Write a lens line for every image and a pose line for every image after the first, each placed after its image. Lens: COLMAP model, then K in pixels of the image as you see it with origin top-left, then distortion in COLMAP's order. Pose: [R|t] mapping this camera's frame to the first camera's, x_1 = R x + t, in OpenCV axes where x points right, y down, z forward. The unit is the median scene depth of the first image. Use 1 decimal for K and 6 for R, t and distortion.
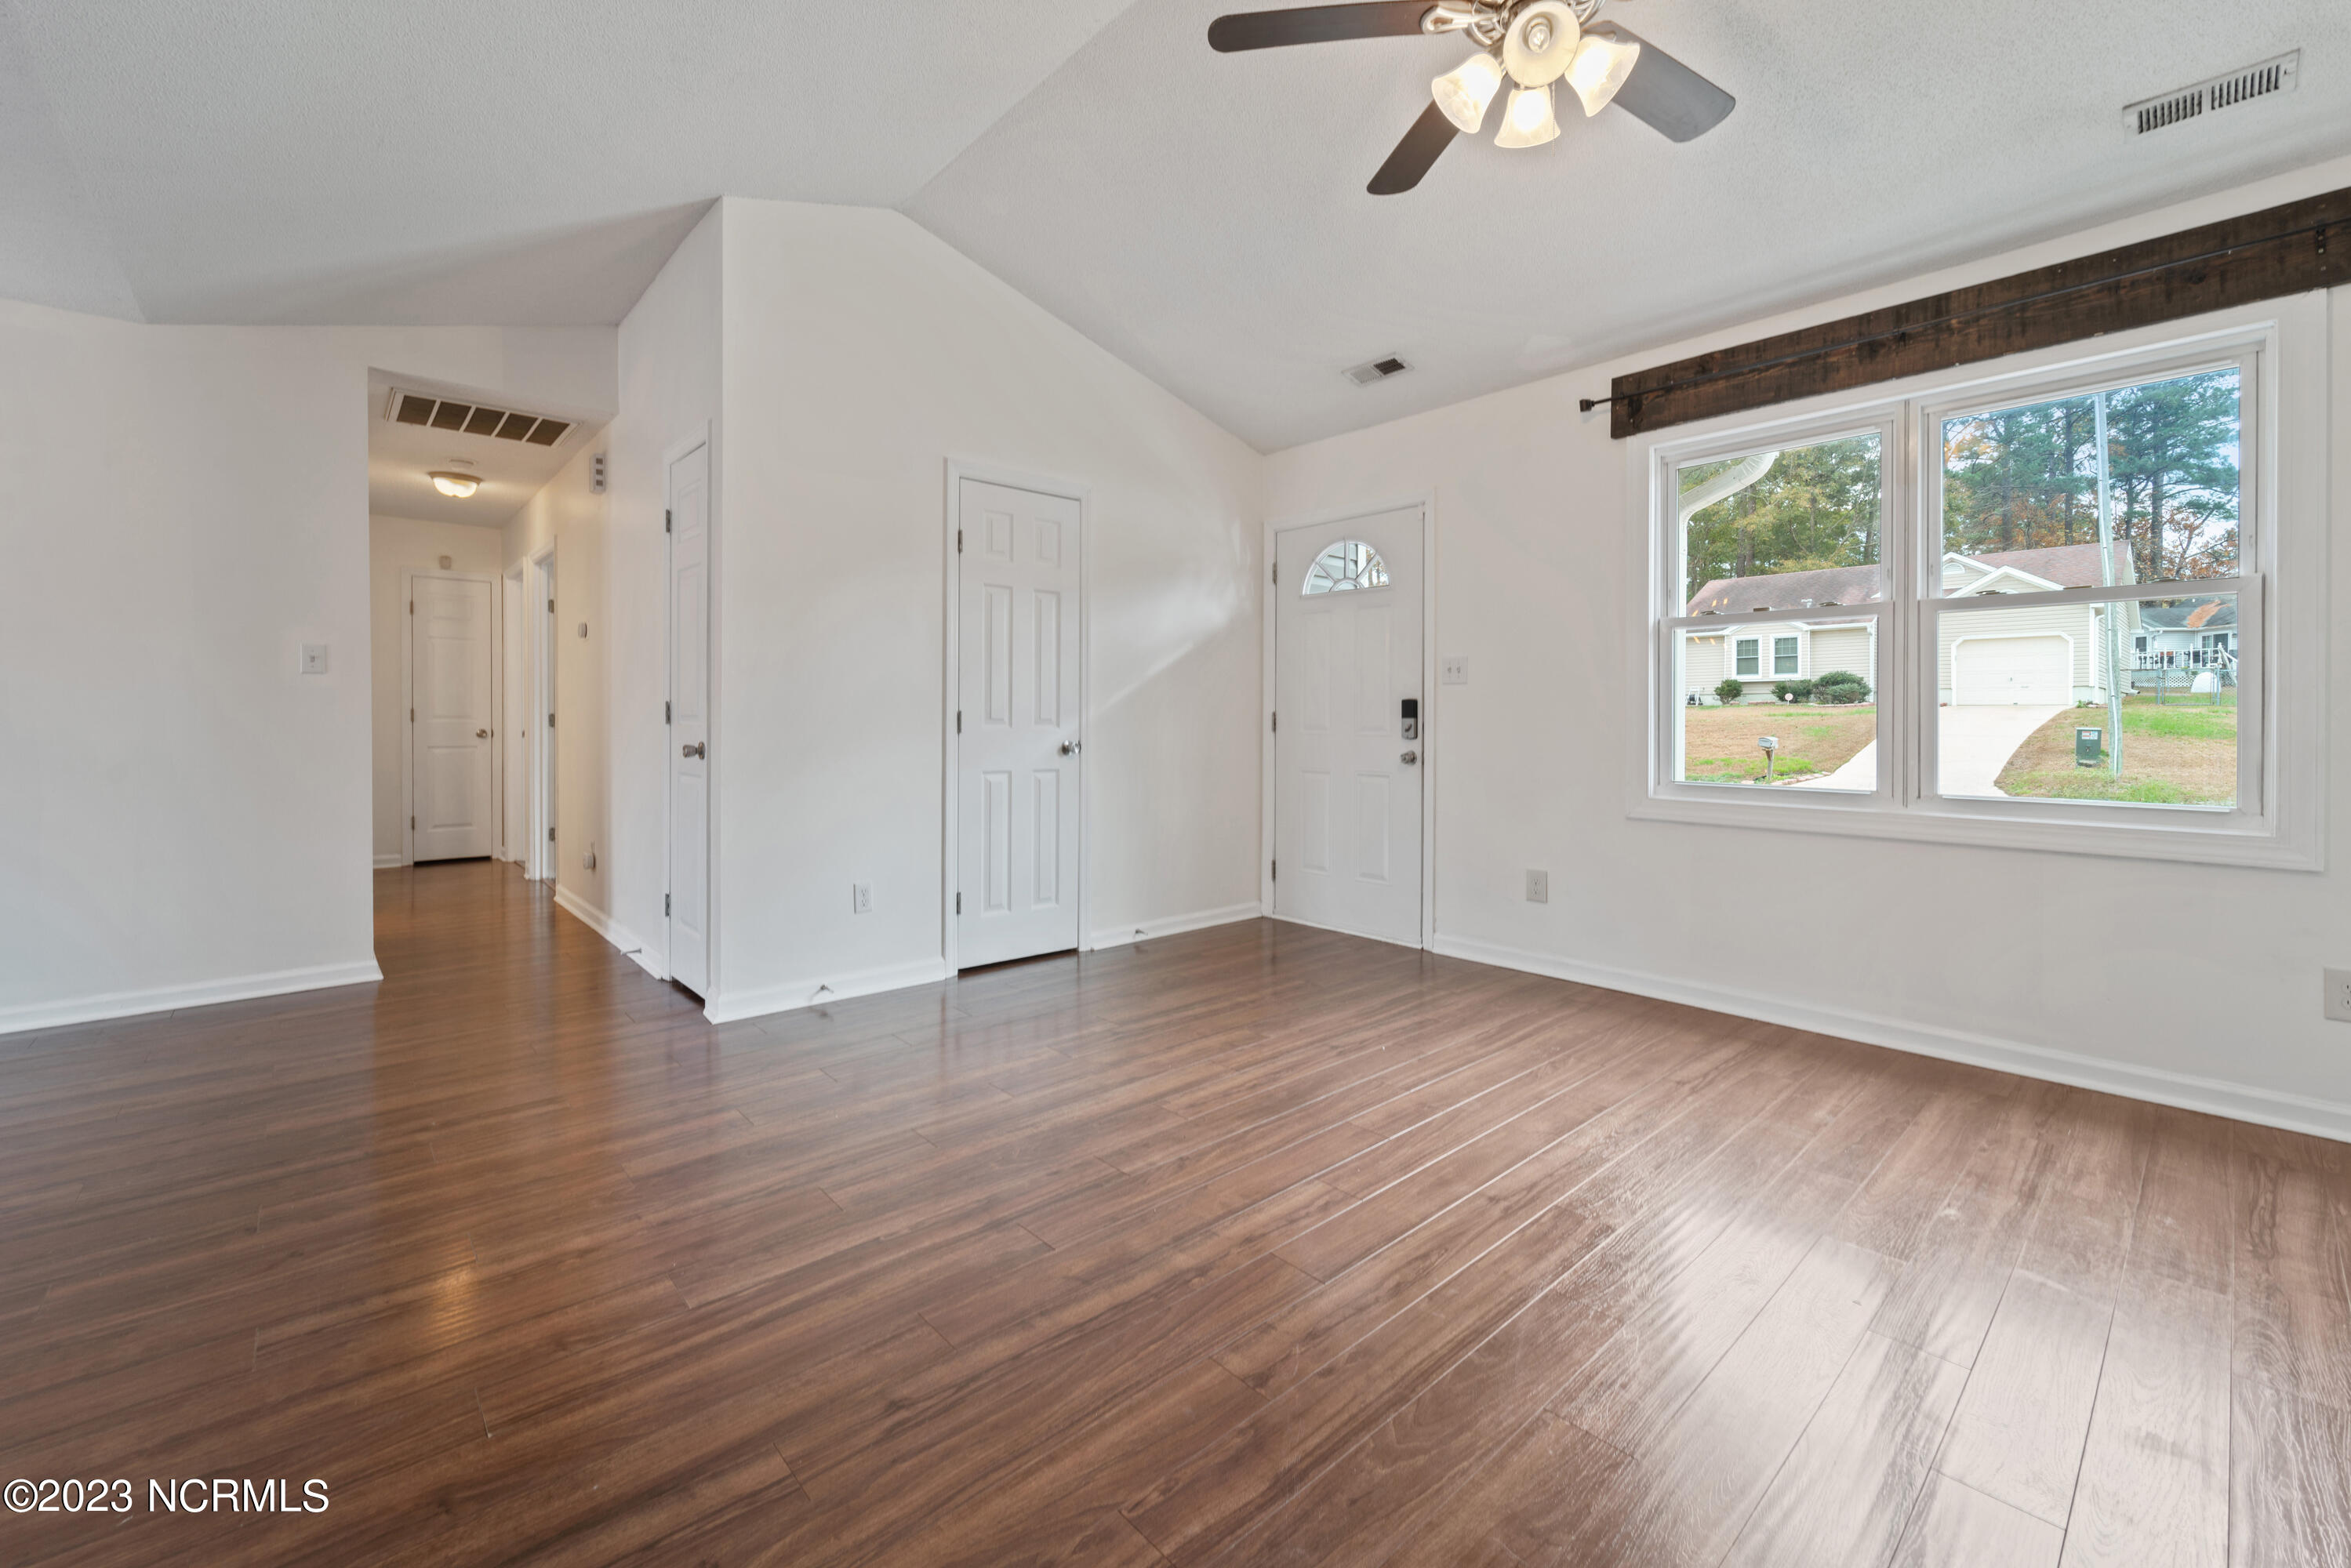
lens RADIAL K [[962.5, 0, 1161.4], [0, 962.5, 721.1], [0, 0, 1]] dist [0.002858, -0.001244]
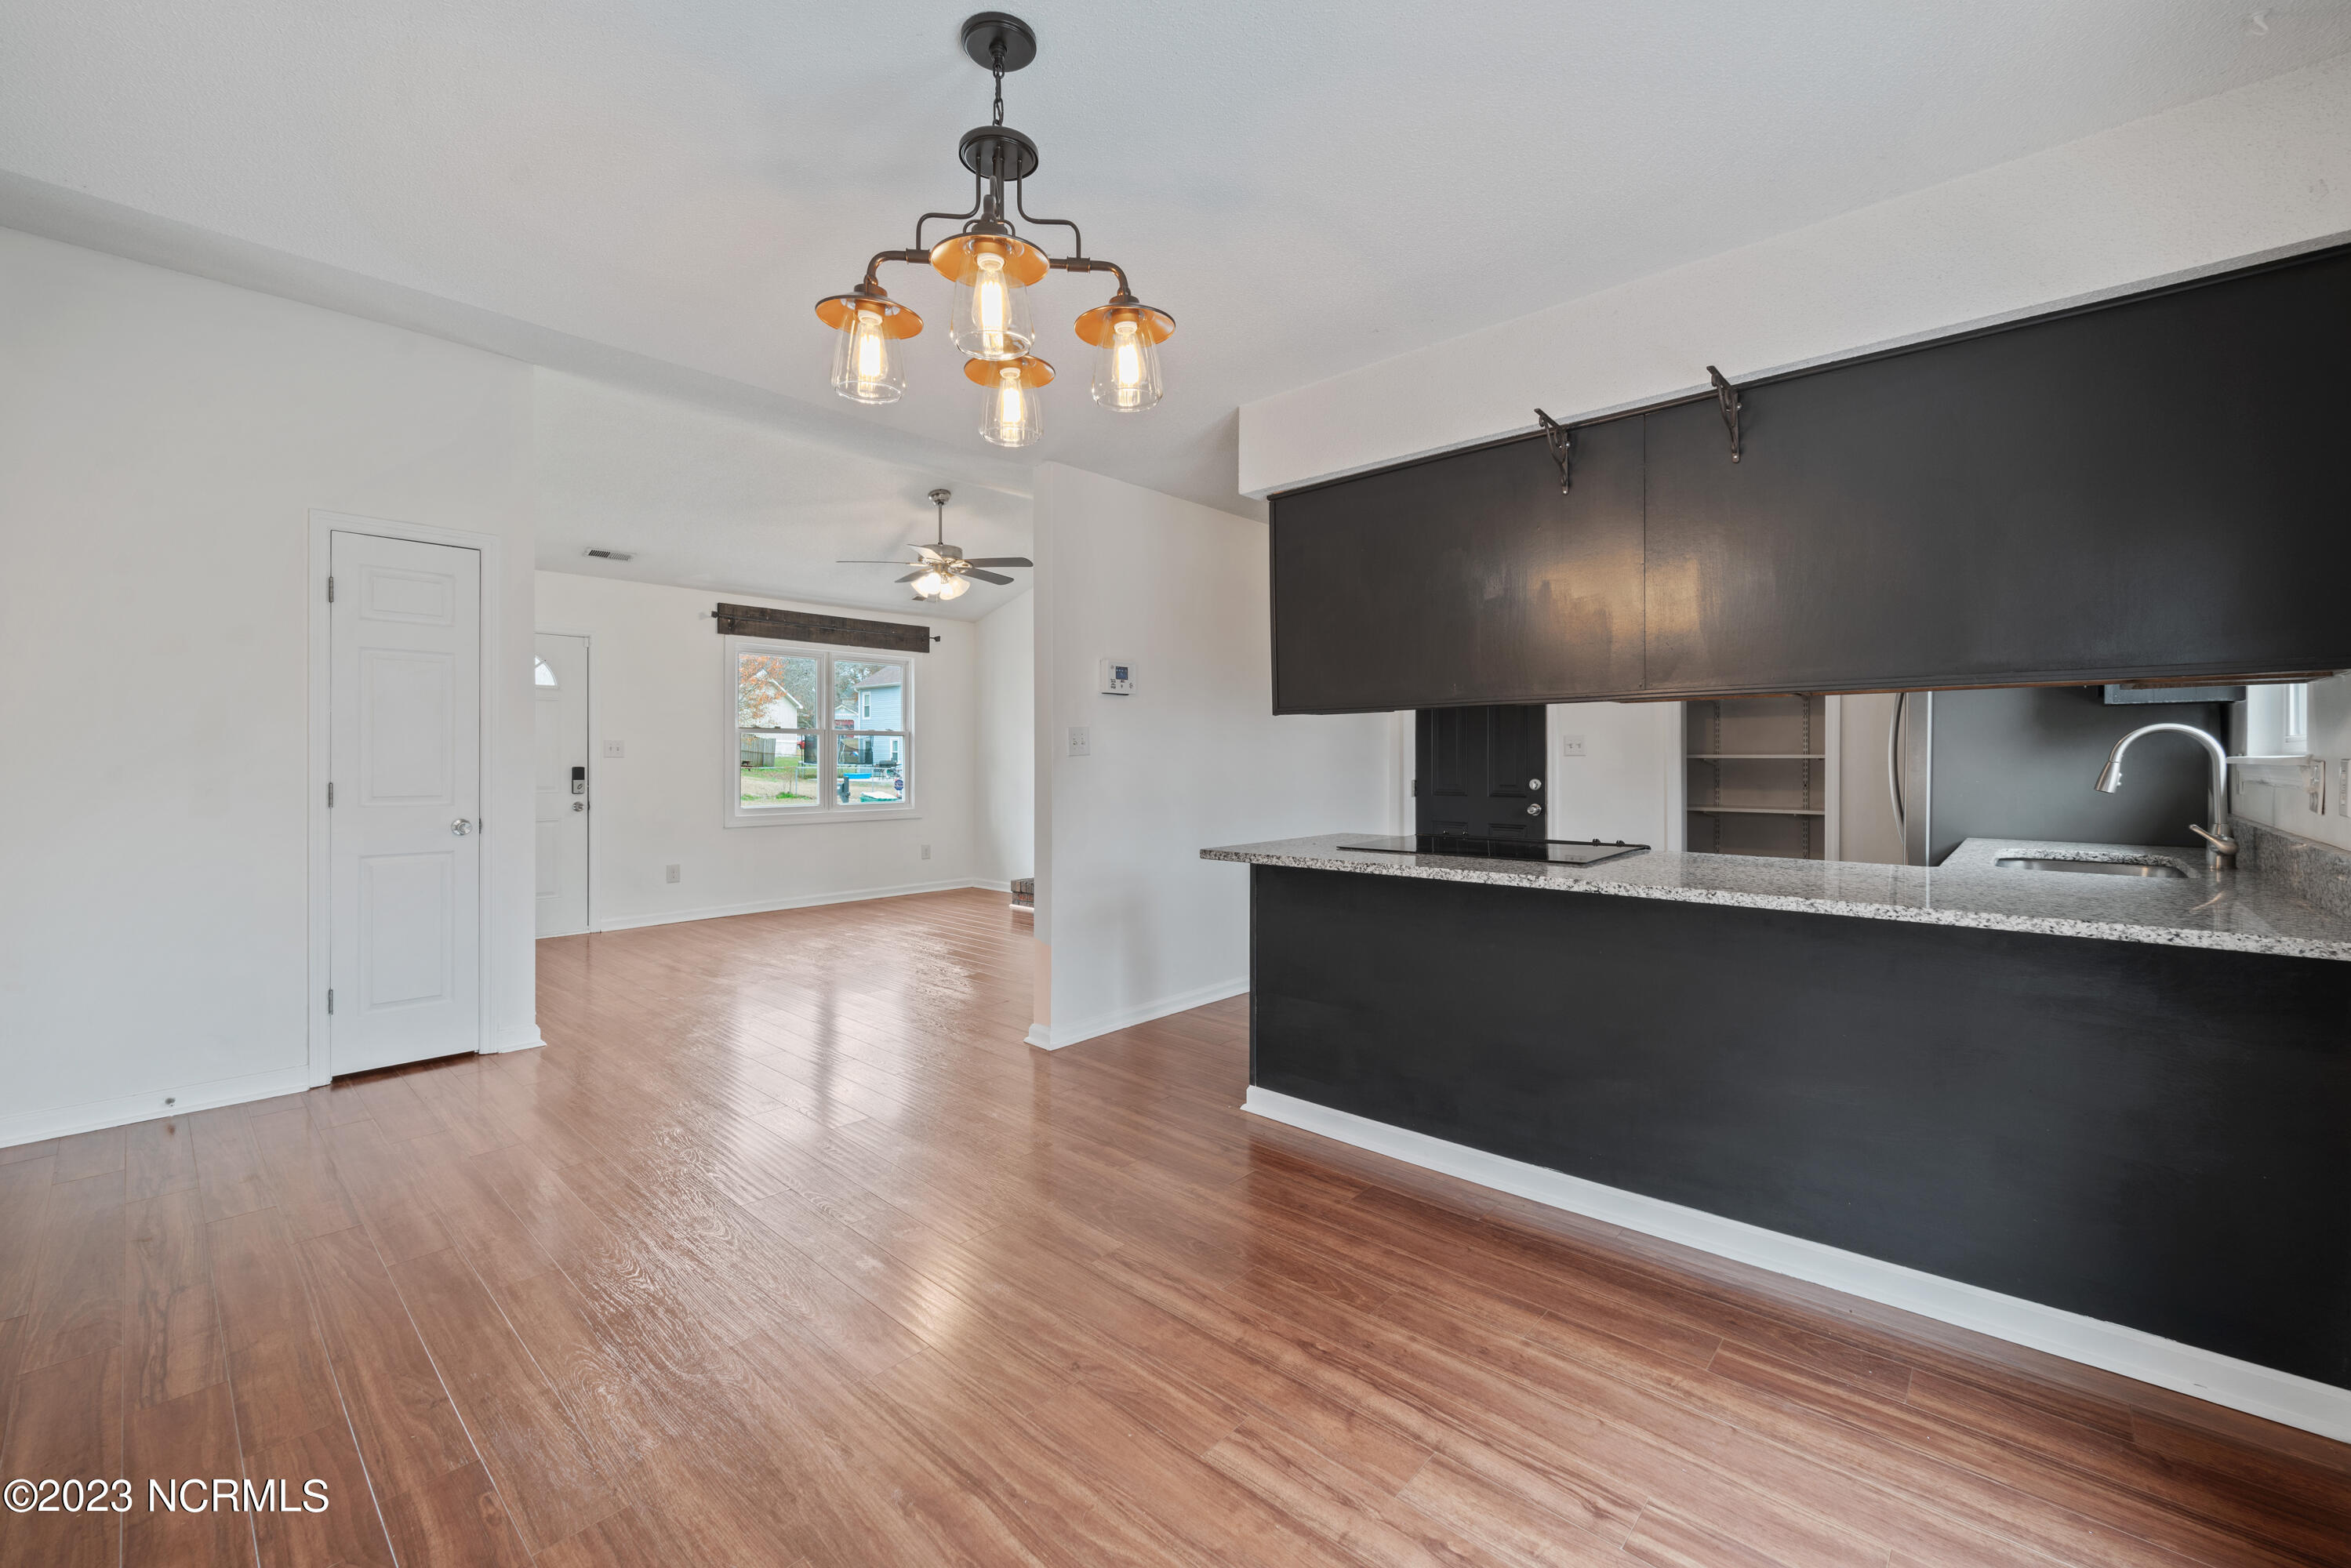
lens RADIAL K [[962.5, 0, 1145.5], [0, 962.5, 748.9], [0, 0, 1]] dist [0.002858, -0.001244]
pose [[-0.081370, 0.007560, 0.996655, -1.981796], [0.004926, 0.999962, -0.007183, -0.054492], [-0.996672, 0.004325, -0.081404, 0.391702]]
